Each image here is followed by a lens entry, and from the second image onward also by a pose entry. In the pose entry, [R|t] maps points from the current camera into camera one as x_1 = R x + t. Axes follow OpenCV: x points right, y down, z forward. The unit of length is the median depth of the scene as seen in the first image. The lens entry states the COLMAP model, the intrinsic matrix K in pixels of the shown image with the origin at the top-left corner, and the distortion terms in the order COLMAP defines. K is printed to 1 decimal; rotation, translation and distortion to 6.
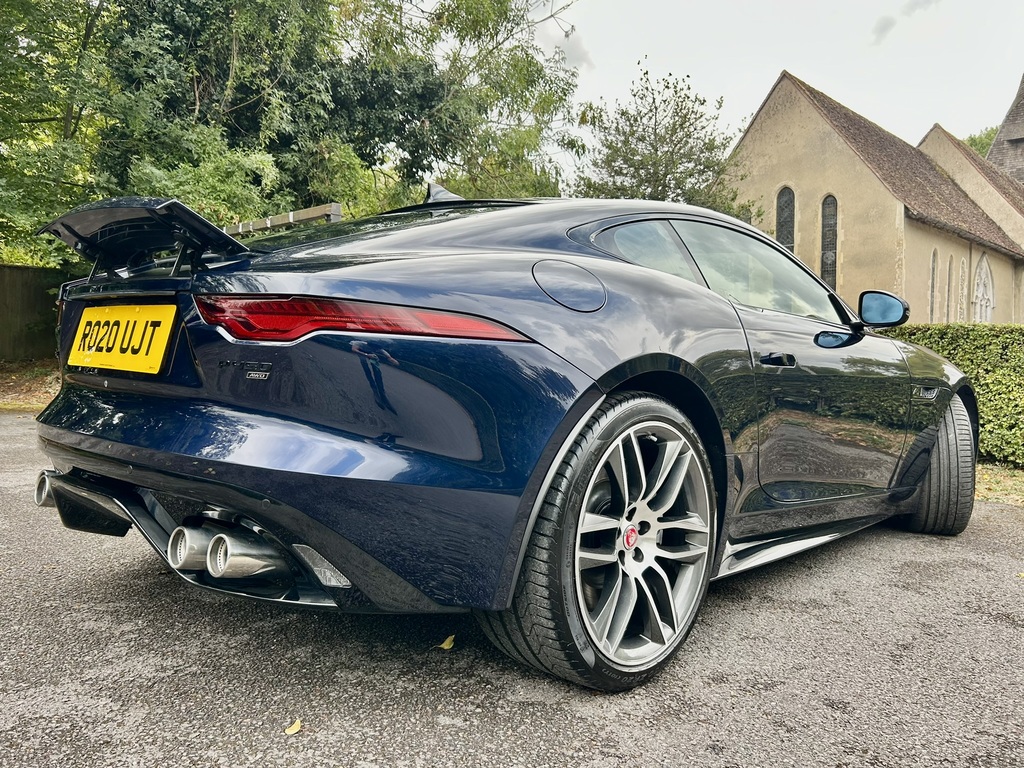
lens RADIAL K [[798.0, 0, 494.2], [0, 798.0, 374.0], [0, 0, 1]] dist [0.024011, -0.003001]
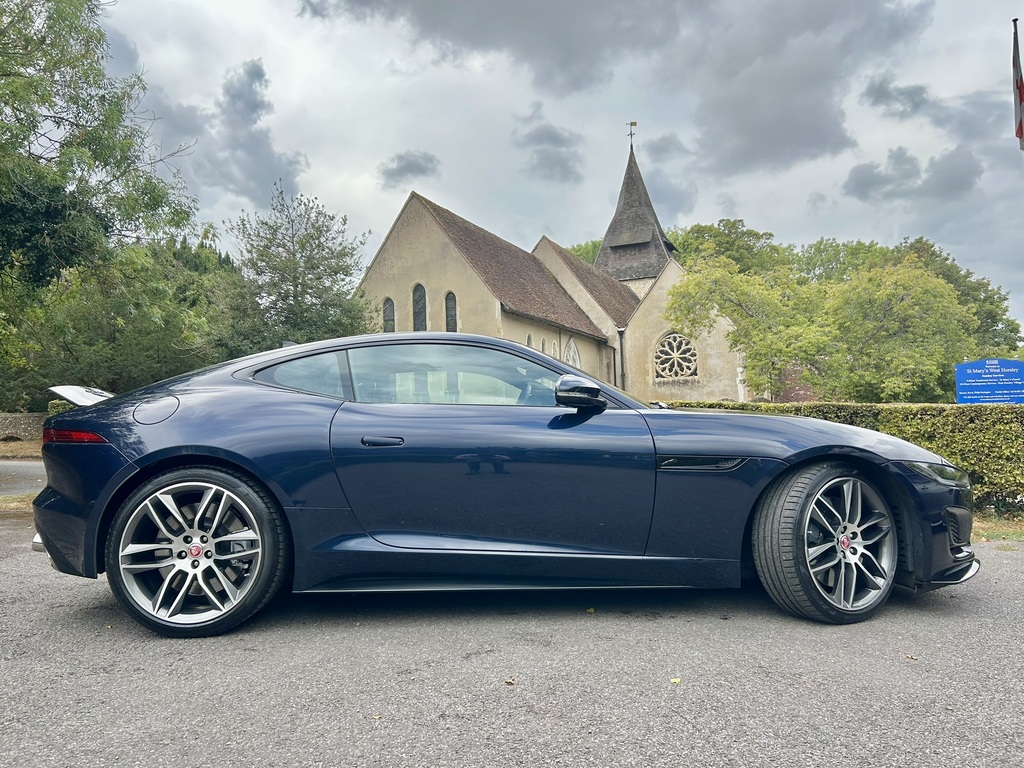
lens RADIAL K [[781.0, 0, 512.0], [0, 781.0, 384.0], [0, 0, 1]] dist [0.056040, -0.063373]
pose [[0.940937, -0.022419, 0.337838, 0.165041], [0.046310, 0.996950, -0.062822, 0.004855], [-0.335399, 0.074757, 0.939105, -0.315172]]
